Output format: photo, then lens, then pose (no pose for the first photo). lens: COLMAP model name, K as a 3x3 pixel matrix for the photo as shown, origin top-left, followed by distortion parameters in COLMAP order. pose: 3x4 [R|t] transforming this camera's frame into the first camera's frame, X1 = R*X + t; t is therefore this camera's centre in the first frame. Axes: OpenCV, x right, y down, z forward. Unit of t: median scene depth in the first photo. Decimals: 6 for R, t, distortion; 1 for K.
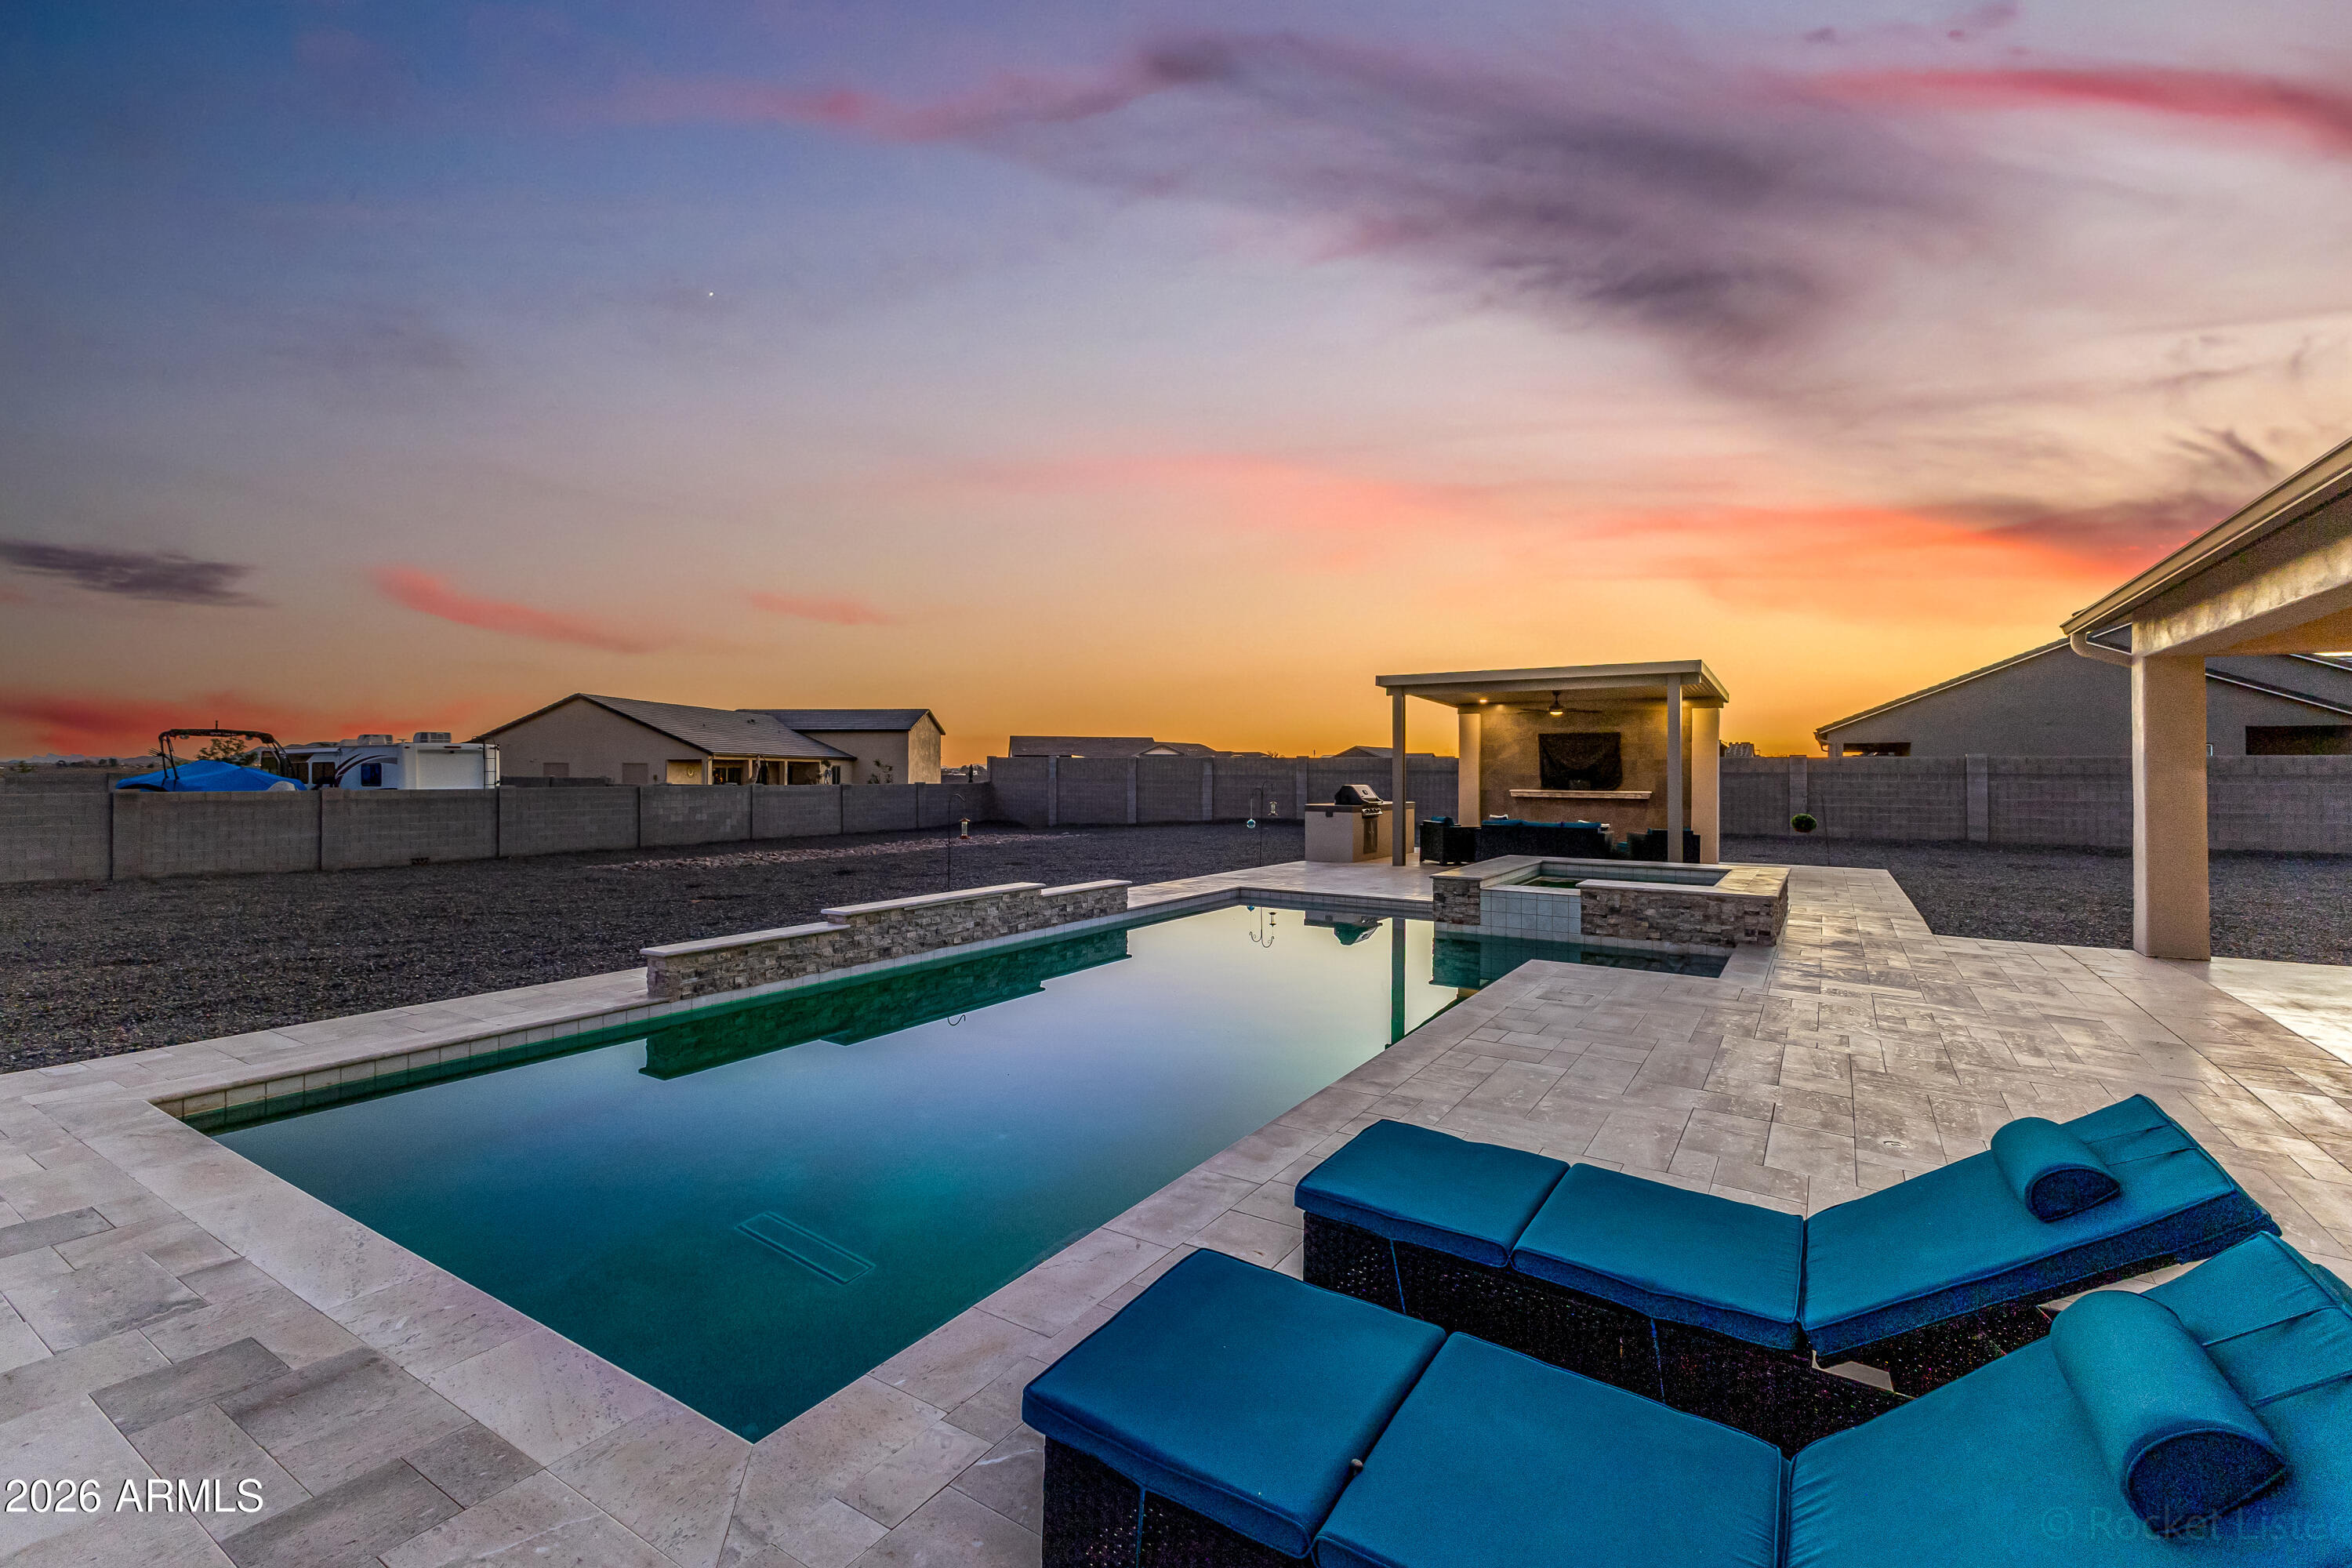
lens RADIAL K [[1015.8, 0, 1179.7], [0, 1015.8, 764.3], [0, 0, 1]] dist [0.011245, -0.003216]
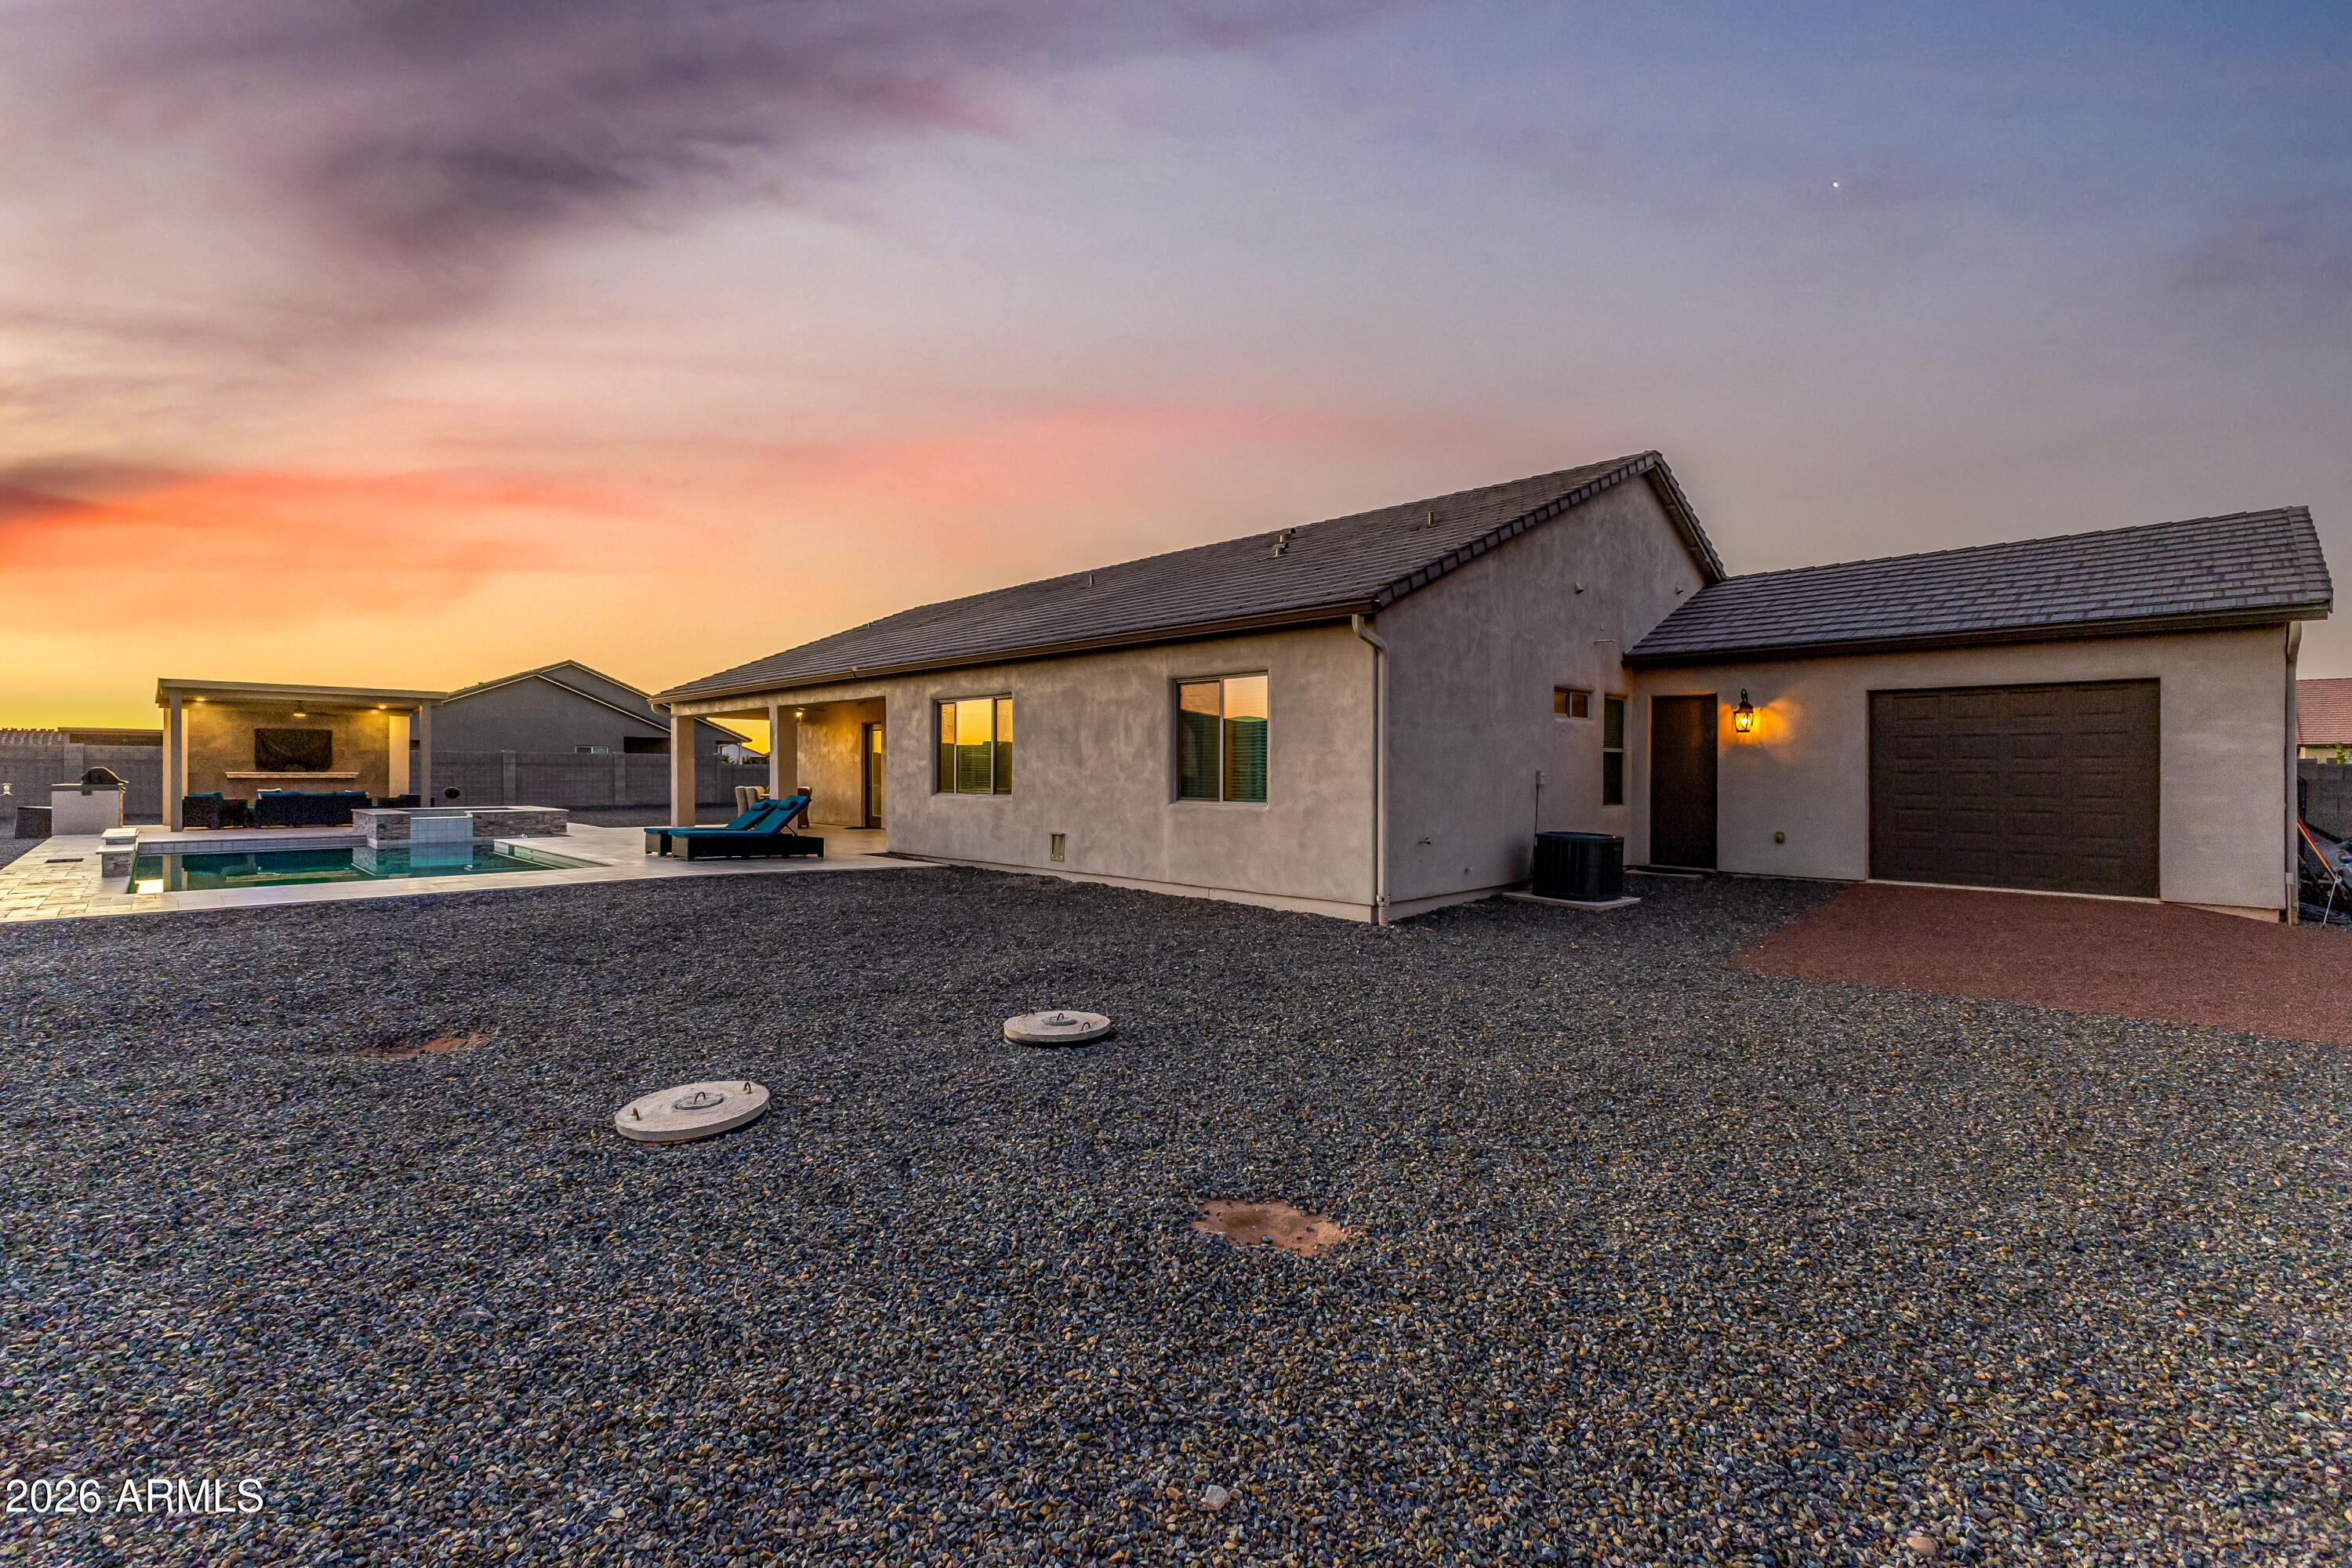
lens RADIAL K [[1015.8, 0, 1187.4], [0, 1015.8, 776.6], [0, 0, 1]] dist [0.011245, -0.003216]
pose [[0.209905, -0.007433, 0.977694, -0.682873], [-0.008868, 0.999915, 0.009505, 0.008223], [-0.977682, -0.010666, 0.209821, -0.429968]]
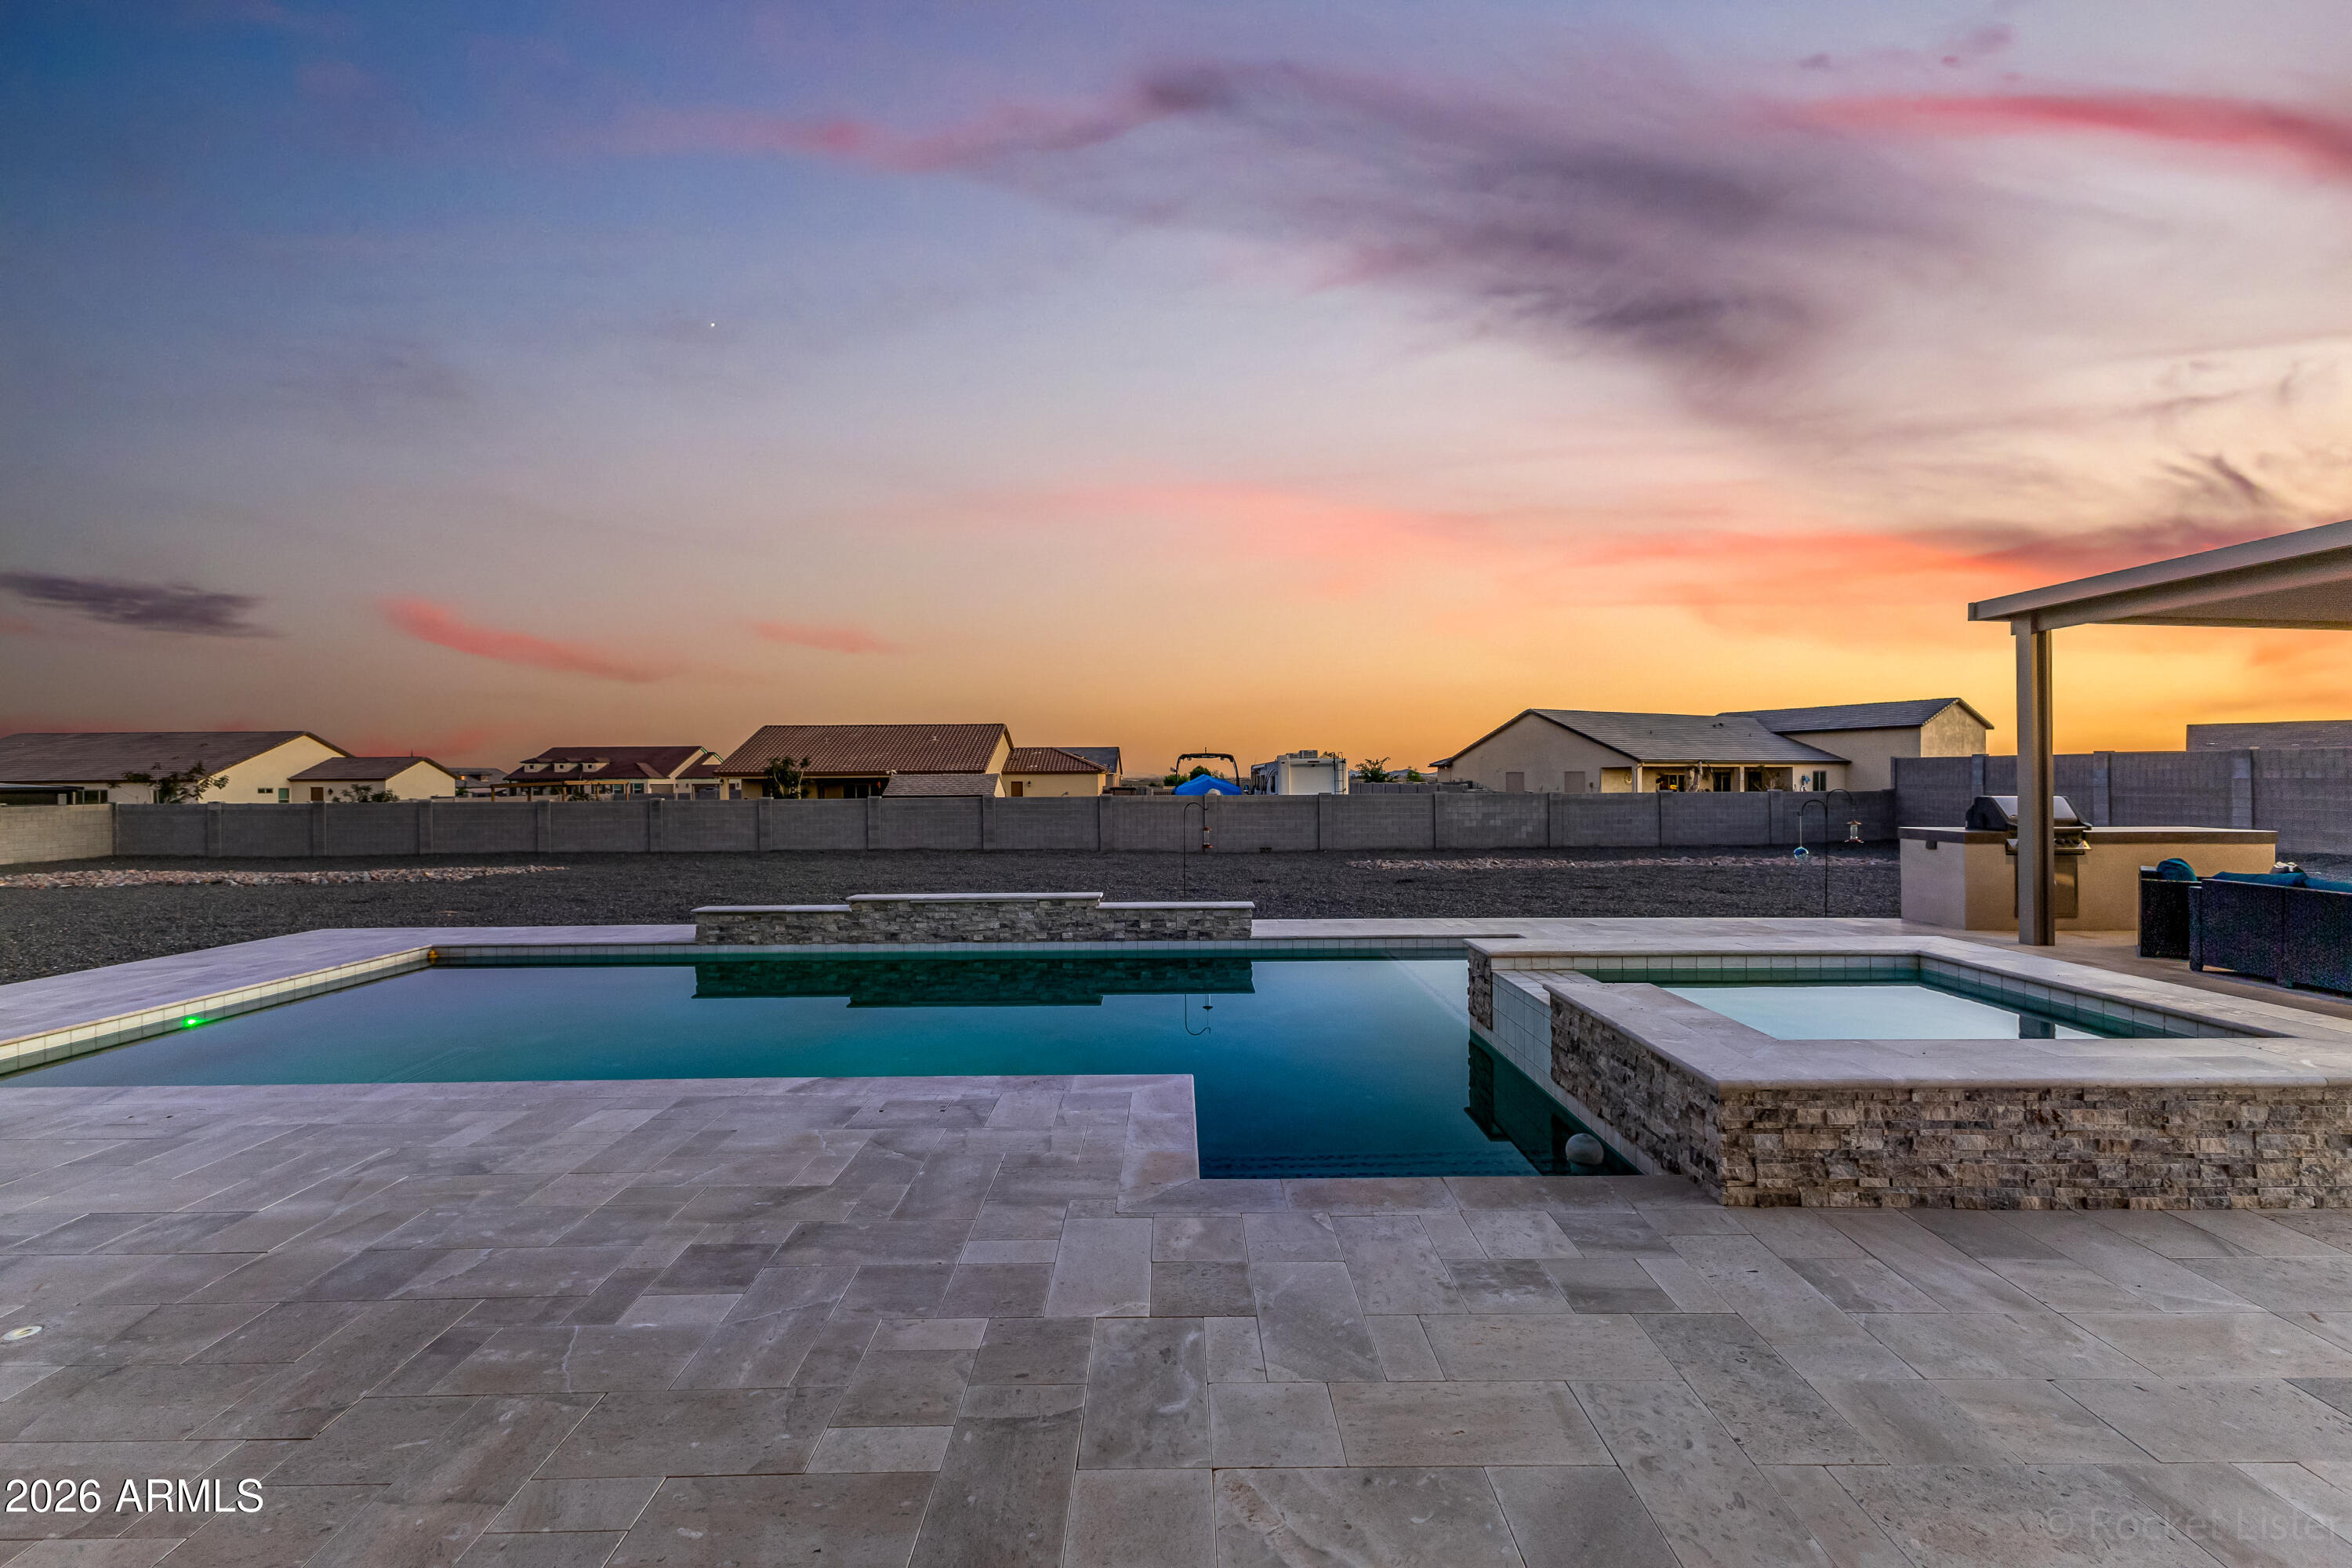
lens RADIAL K [[1015.8, 0, 1178.5], [0, 1015.8, 769.2], [0, 0, 1]] dist [0.011245, -0.003216]
pose [[0.541866, -0.015758, -0.840317, 0.388579], [0.013642, 0.999857, -0.009953, 0.004864], [0.840354, -0.006070, 0.542004, 0.293705]]
